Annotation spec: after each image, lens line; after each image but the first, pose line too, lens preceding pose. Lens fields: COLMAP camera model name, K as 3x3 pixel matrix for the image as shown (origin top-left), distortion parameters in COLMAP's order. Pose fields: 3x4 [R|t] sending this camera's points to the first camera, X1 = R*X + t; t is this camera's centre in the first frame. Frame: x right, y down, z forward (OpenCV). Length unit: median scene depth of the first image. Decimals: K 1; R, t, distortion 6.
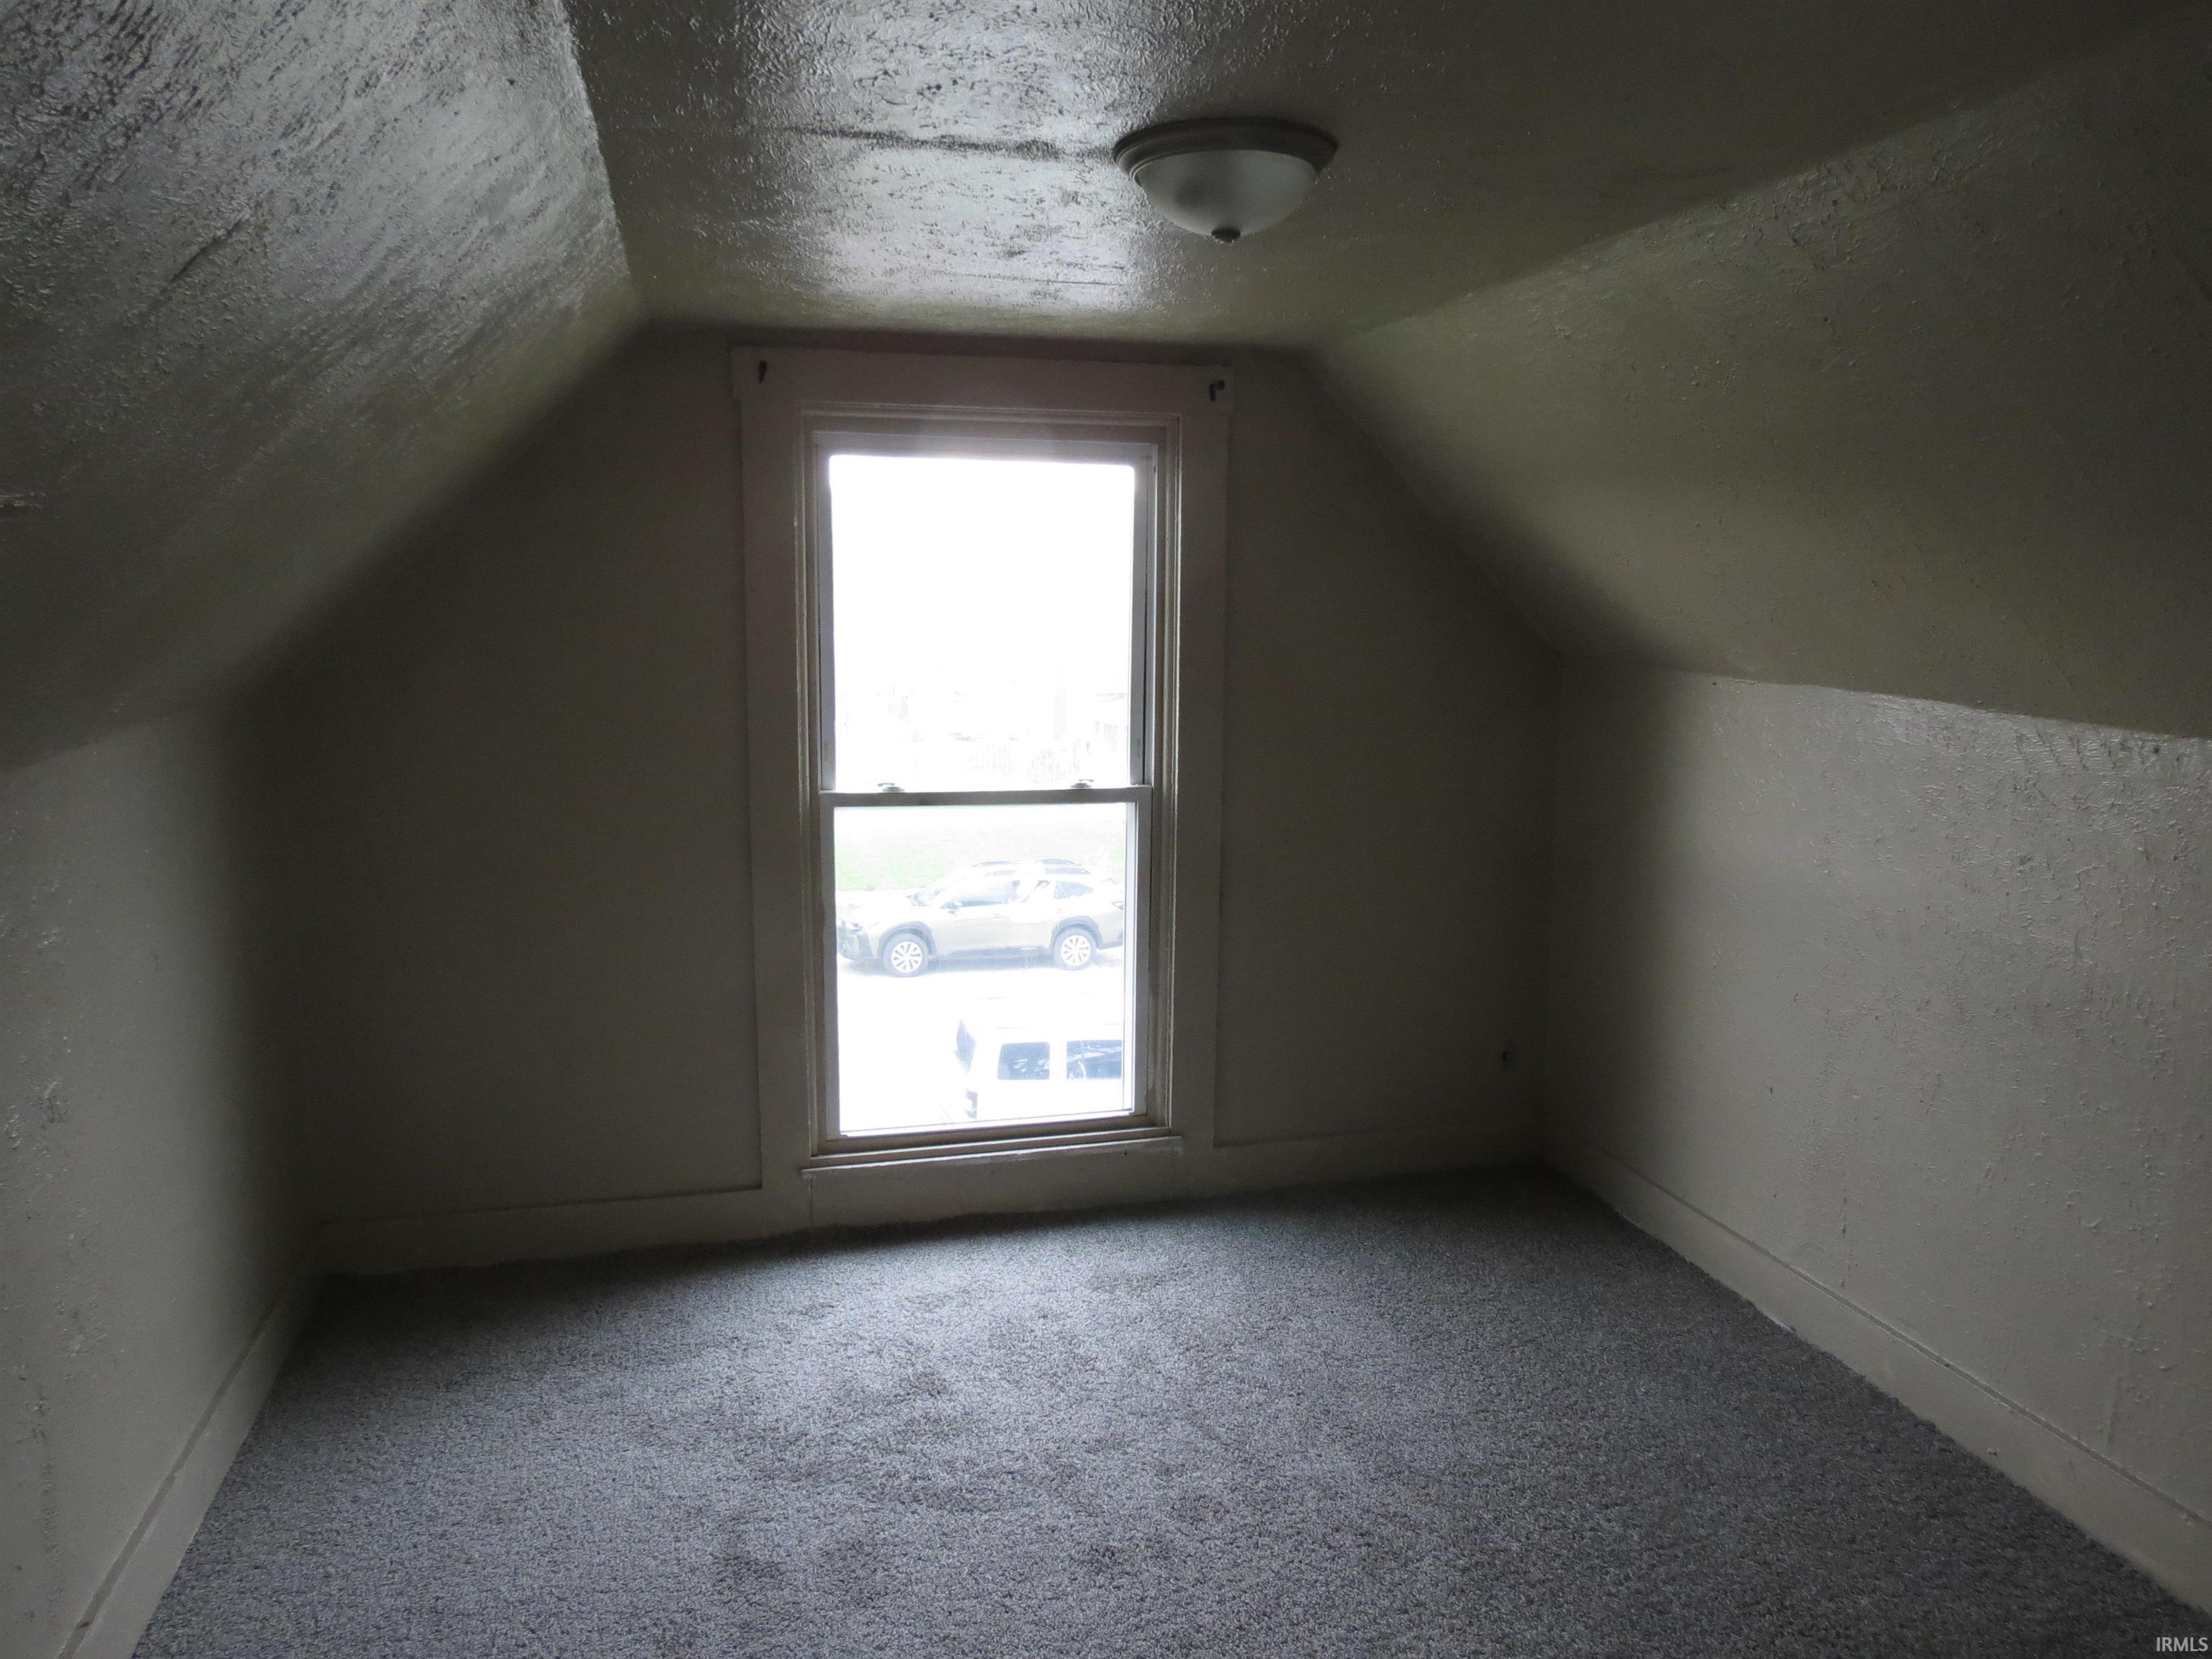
lens RADIAL K [[1567.5, 0, 1099.3], [0, 1567.5, 832.9], [0, 0, 1]] dist [-0.005939, 0.008706]
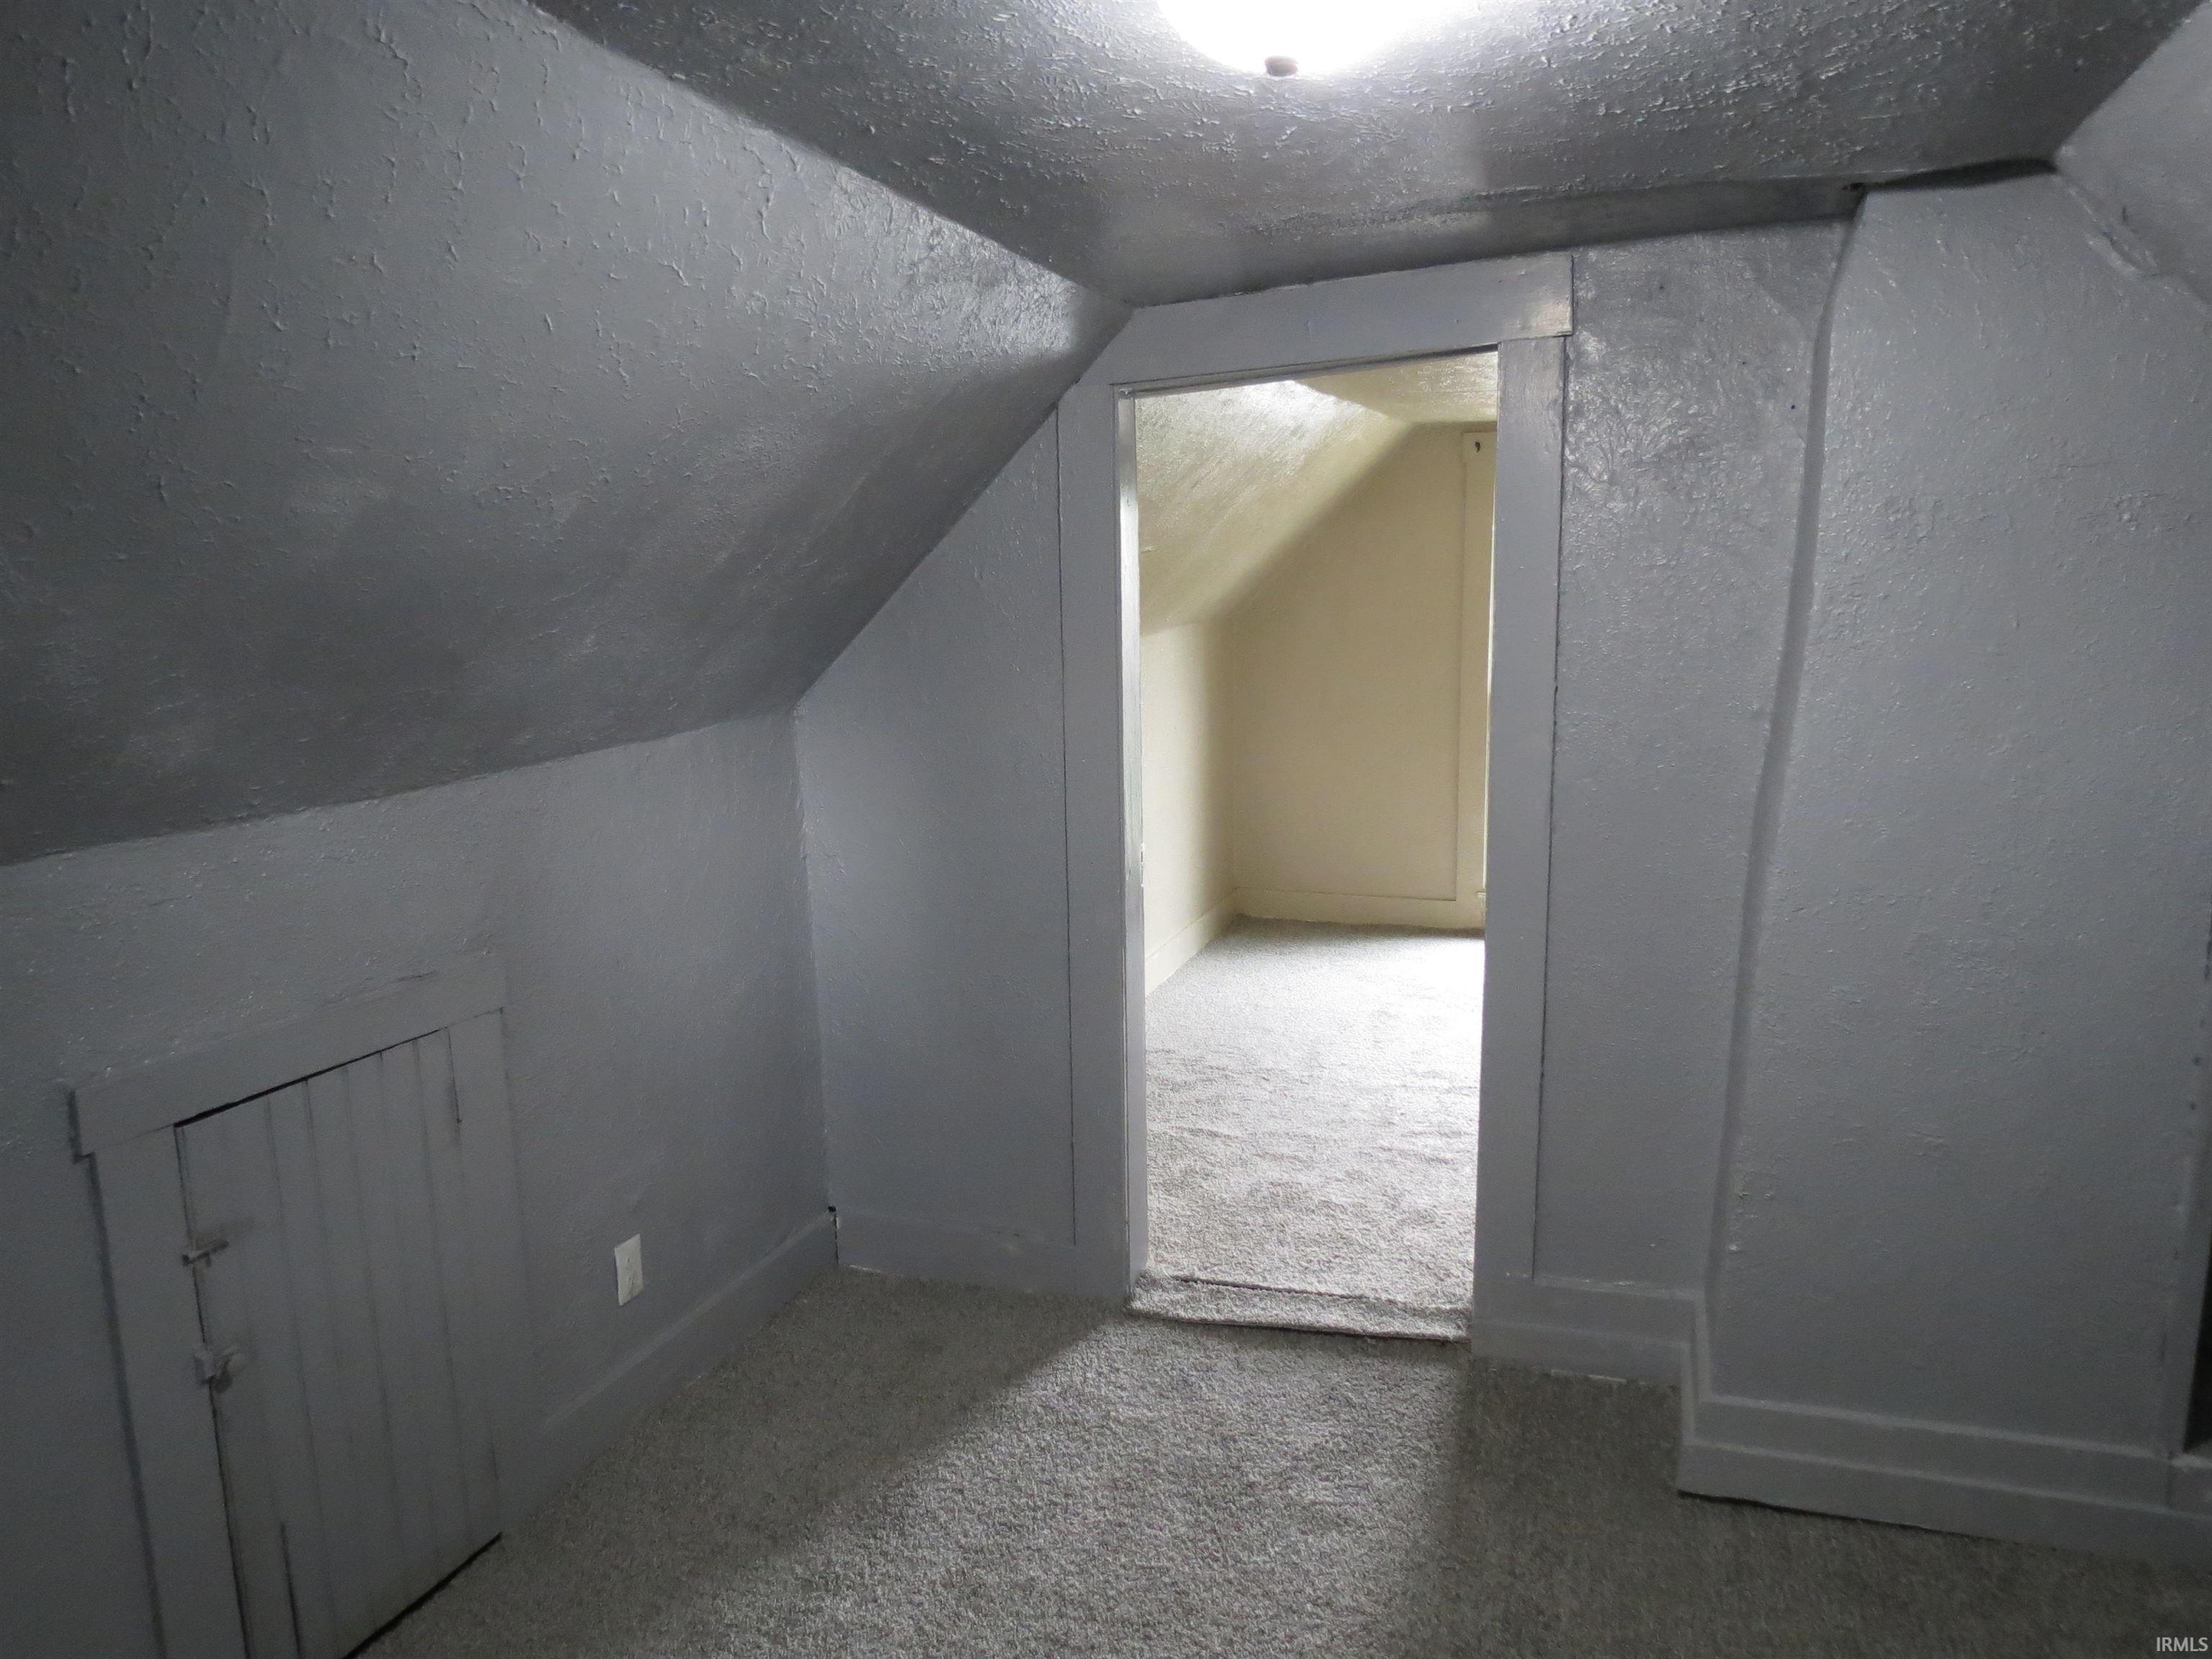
lens RADIAL K [[1567.5, 0, 1106.4], [0, 1567.5, 831.1], [0, 0, 1]] dist [-0.005939, 0.008706]
pose [[0.828889, 0.078488, -0.553879, 0.629963], [-0.067788, 0.996905, 0.039822, 0.148431], [0.555290, 0.004538, 0.831644, -1.016426]]
